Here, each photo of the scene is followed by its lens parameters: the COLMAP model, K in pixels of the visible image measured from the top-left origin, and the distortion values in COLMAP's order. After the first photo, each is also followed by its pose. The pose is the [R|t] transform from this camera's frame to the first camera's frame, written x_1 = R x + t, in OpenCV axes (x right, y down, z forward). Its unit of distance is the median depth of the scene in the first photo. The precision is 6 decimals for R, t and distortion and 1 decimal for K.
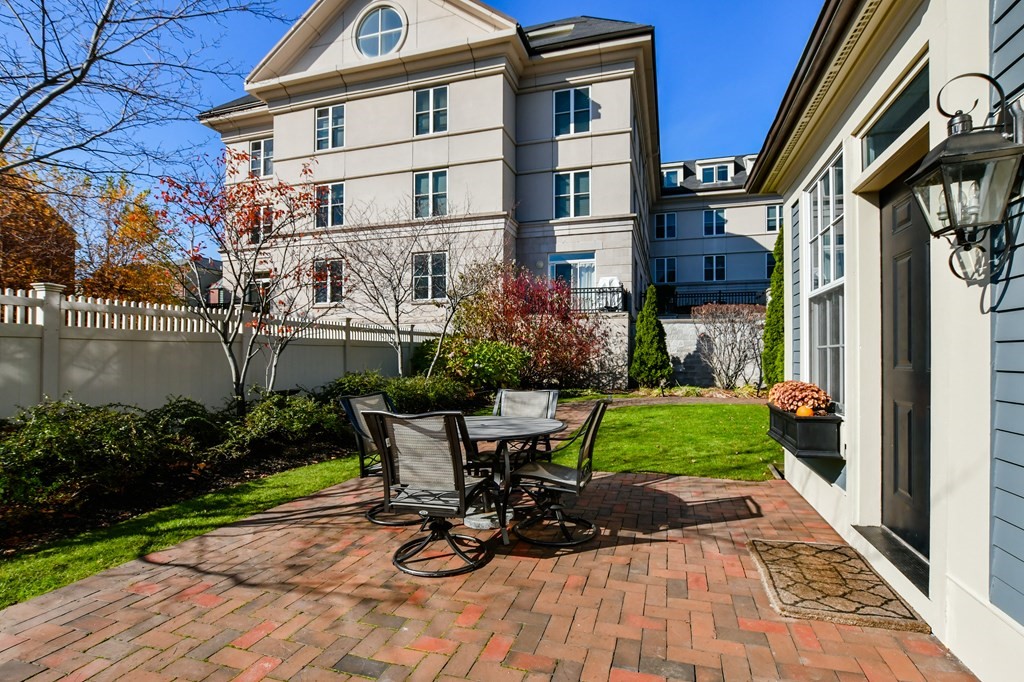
lens RADIAL K [[459.8, 0, 513.1], [0, 459.8, 349.5], [0, 0, 1]] dist [-0.028035, 0.005123]
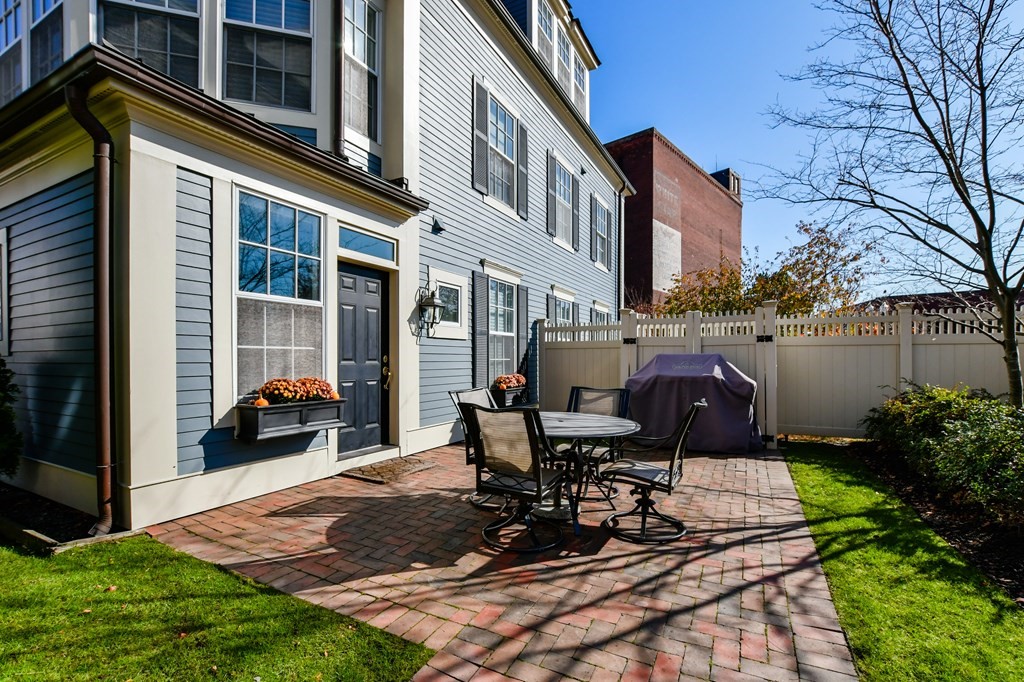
lens RADIAL K [[459.8, 0, 515.5], [0, 459.8, 362.2], [0, 0, 1]] dist [-0.028035, 0.005123]
pose [[-0.987267, -0.003387, 0.159035, -0.125962], [-0.004992, 0.999941, -0.009695, 0.031139], [-0.158993, -0.010365, -0.987225, 2.016668]]
